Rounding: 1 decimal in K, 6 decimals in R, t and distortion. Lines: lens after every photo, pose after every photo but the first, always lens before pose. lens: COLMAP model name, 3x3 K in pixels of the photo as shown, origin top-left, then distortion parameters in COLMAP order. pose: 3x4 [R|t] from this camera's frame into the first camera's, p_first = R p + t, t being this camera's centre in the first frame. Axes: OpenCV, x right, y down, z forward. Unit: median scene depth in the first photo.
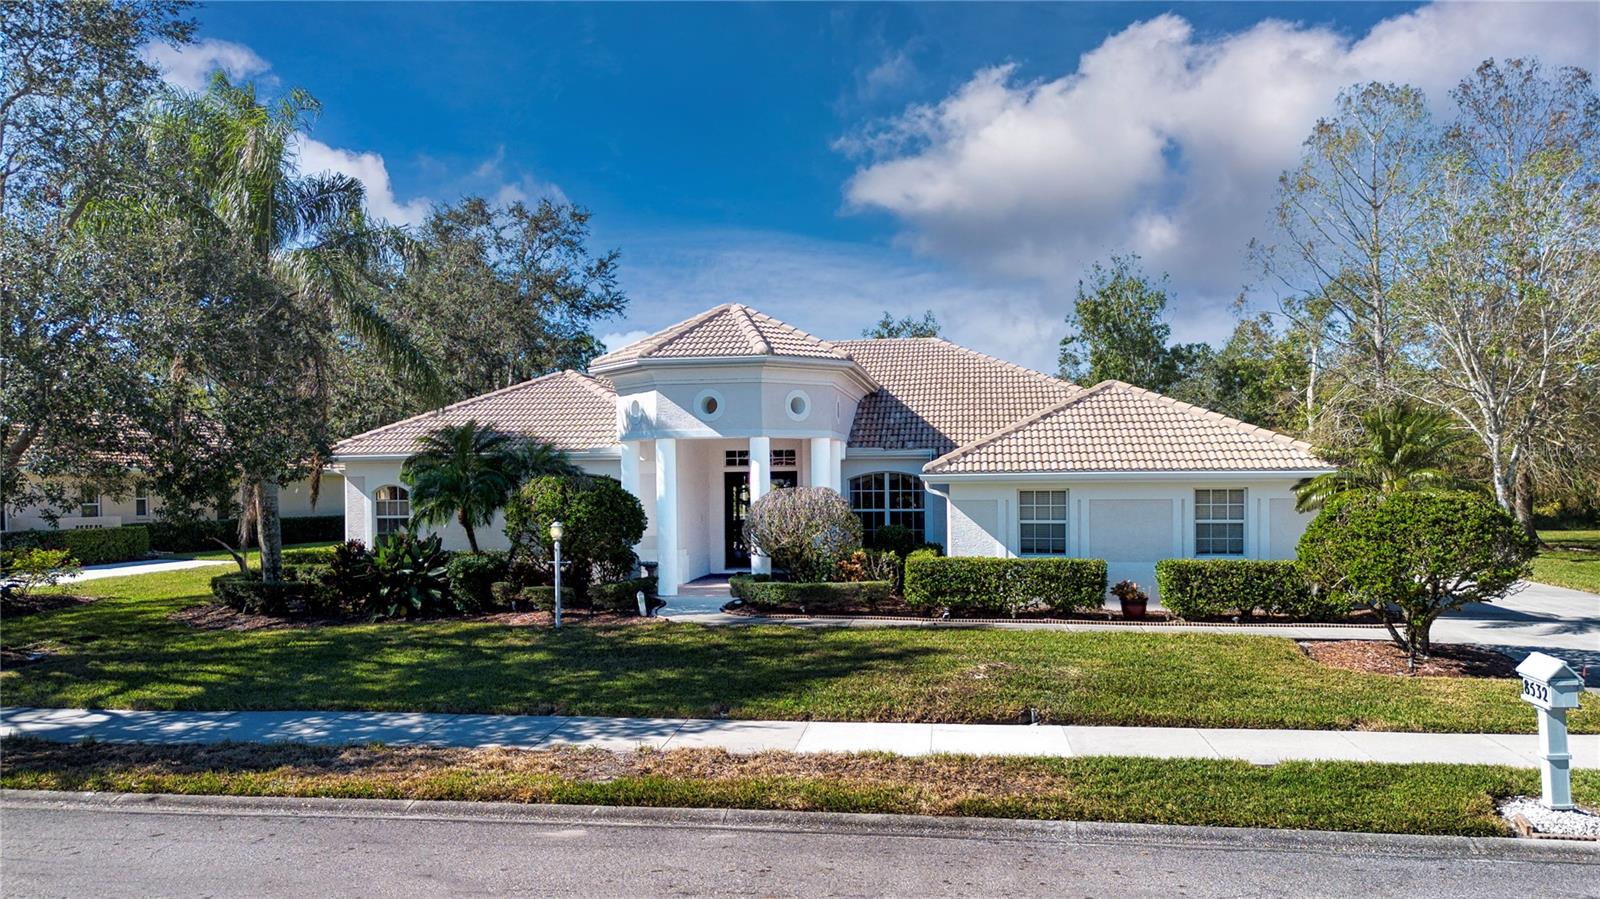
lens RADIAL K [[1153.3, 0, 805.5], [0, 1153.3, 457.5], [0, 0, 1]] dist [0.059620, -0.069573]
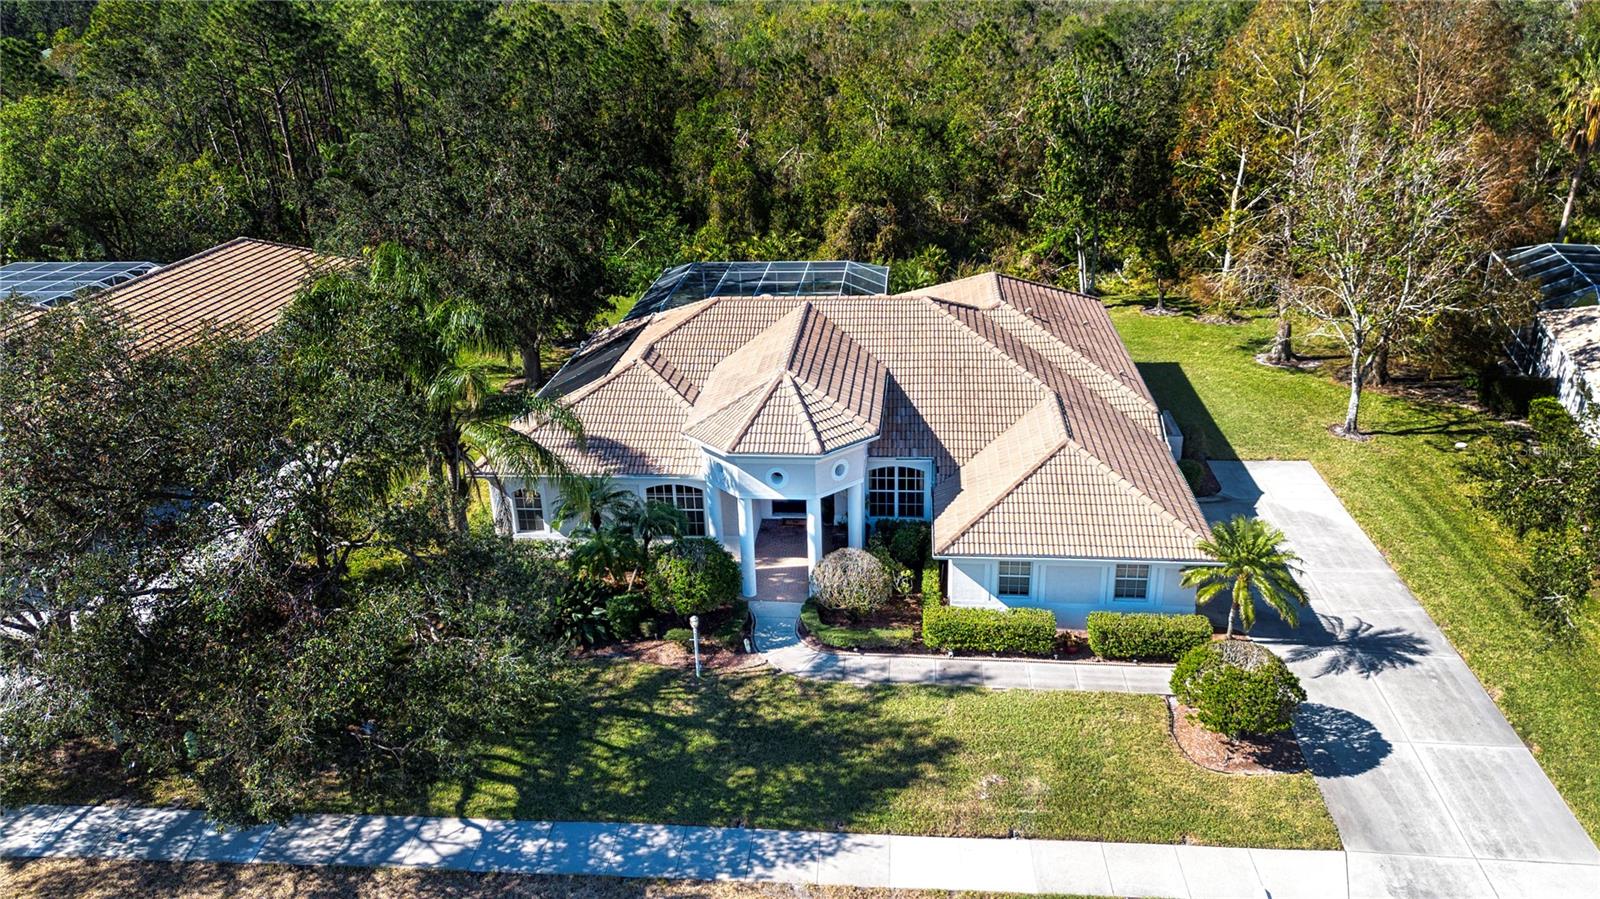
lens RADIAL K [[1142.3, 0, 802.5], [0, 1142.3, 425.0], [0, 0, 1]] dist [0.095308, -0.122085]
pose [[0.998048, -0.041981, 0.046240, -0.116695], [0.021349, 0.925110, 0.379098, -0.639098], [-0.058692, -0.377371, 0.924200, -0.245414]]
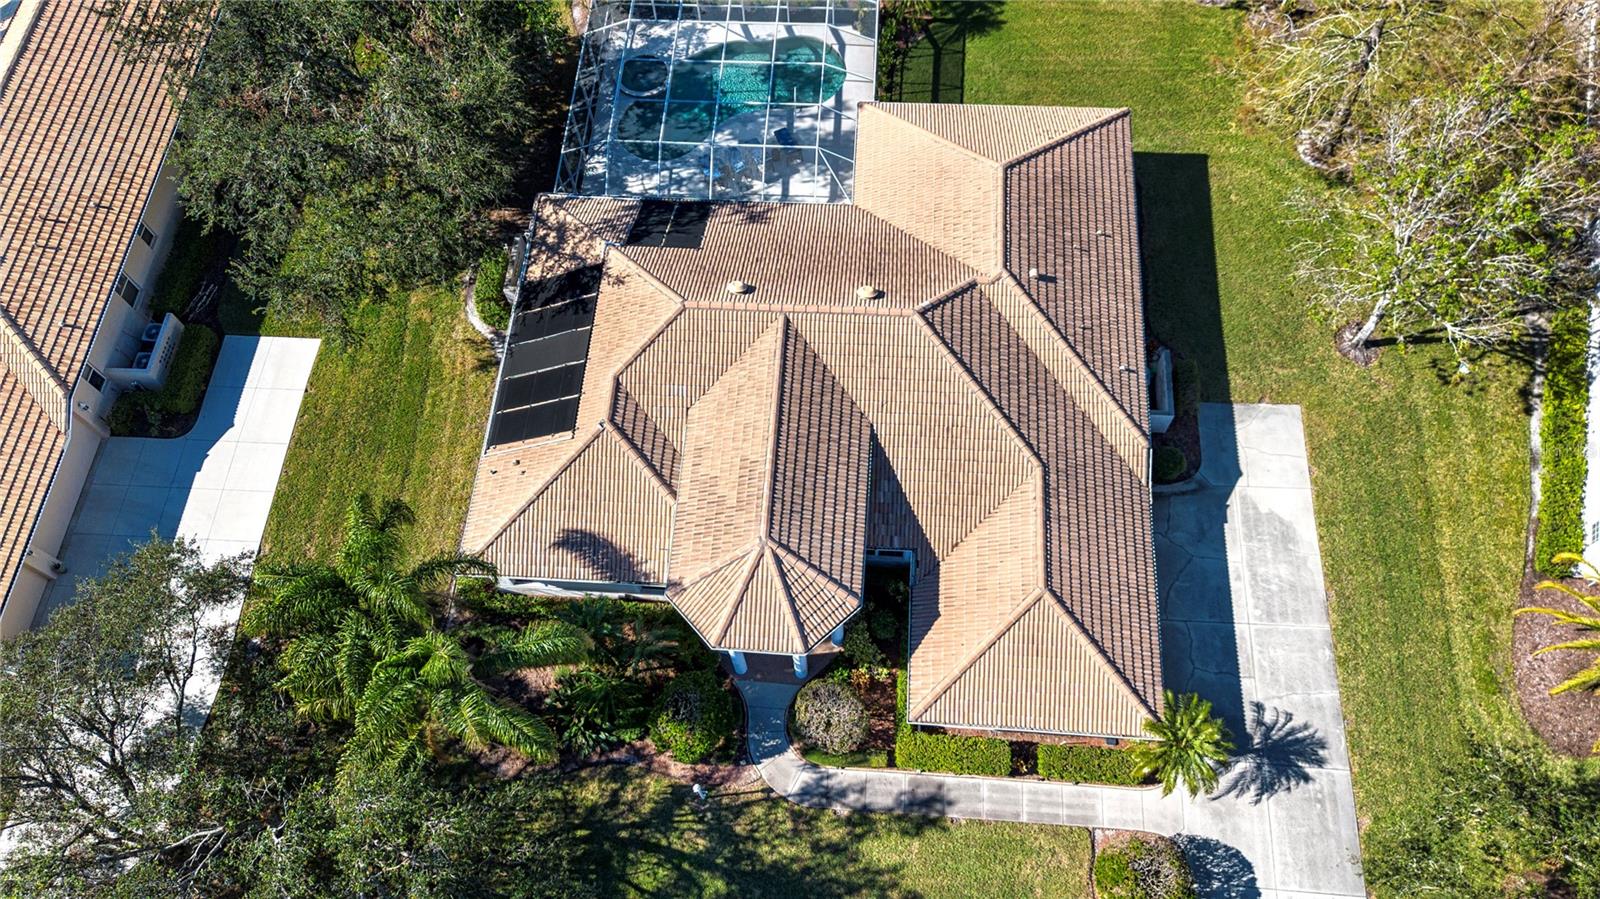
lens RADIAL K [[1153.3, 0, 805.5], [0, 1153.3, 457.5], [0, 0, 1]] dist [0.059620, -0.069573]
pose [[0.995418, -0.094870, 0.011946, -0.025870], [0.030114, 0.429610, 0.902512, -1.488430], [-0.090753, -0.898017, 0.430498, 0.600684]]
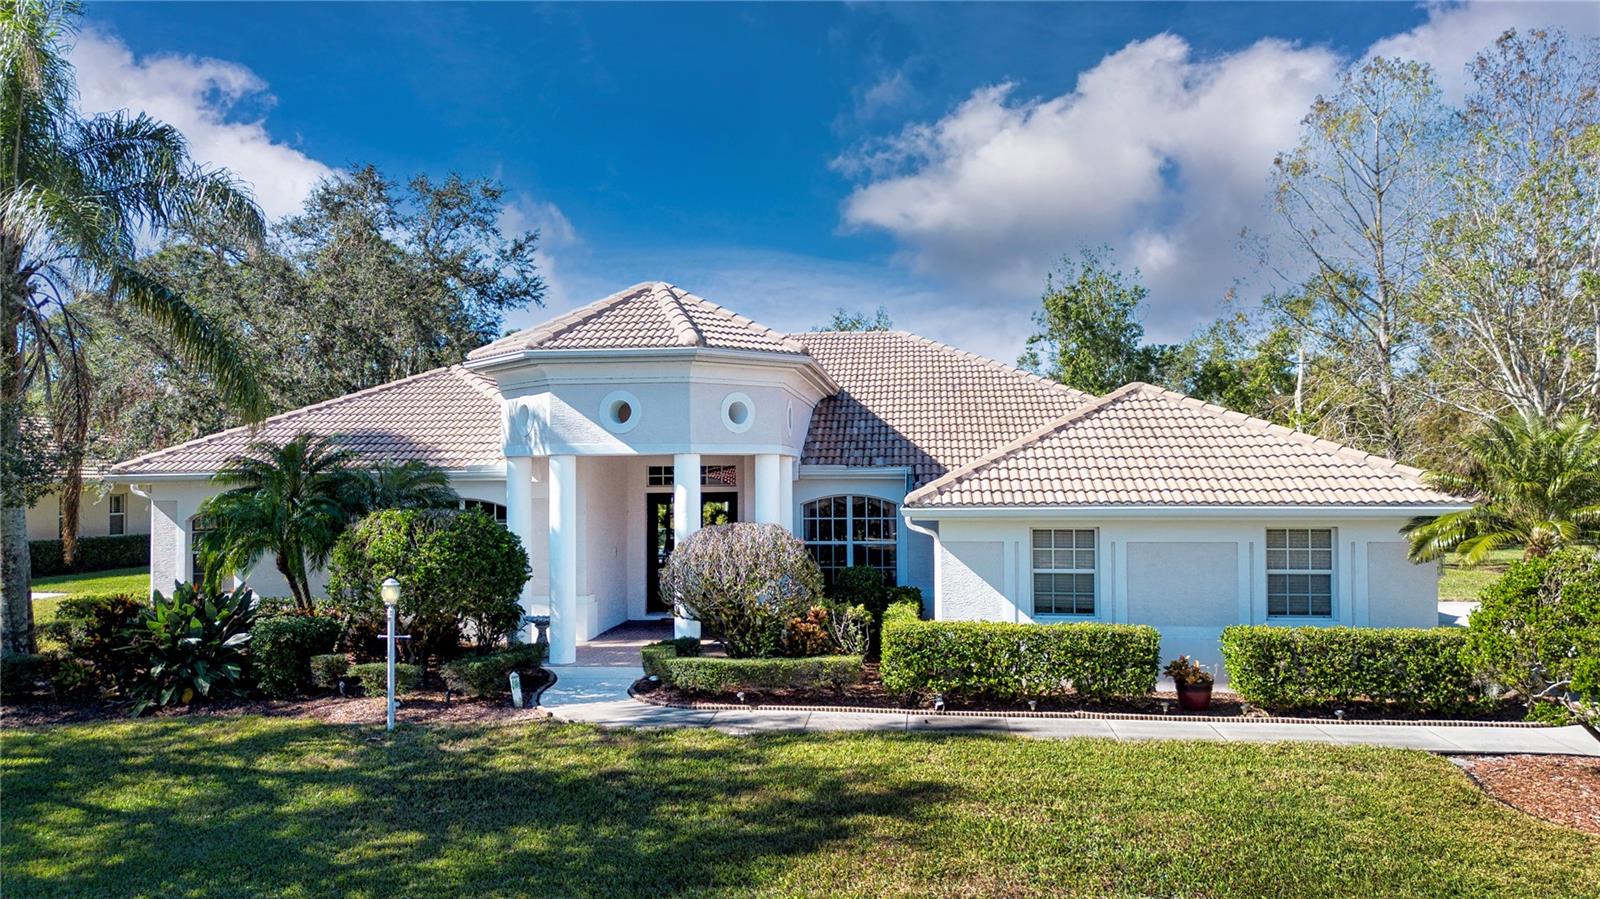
lens RADIAL K [[1142.3, 0, 802.5], [0, 1142.3, 425.0], [0, 0, 1]] dist [0.095308, -0.122085]
pose [[0.998970, 0.004681, 0.045135, 0.002268], [-0.003426, 0.999606, -0.027853, -0.016509], [-0.045248, 0.027670, 0.998593, 0.246948]]
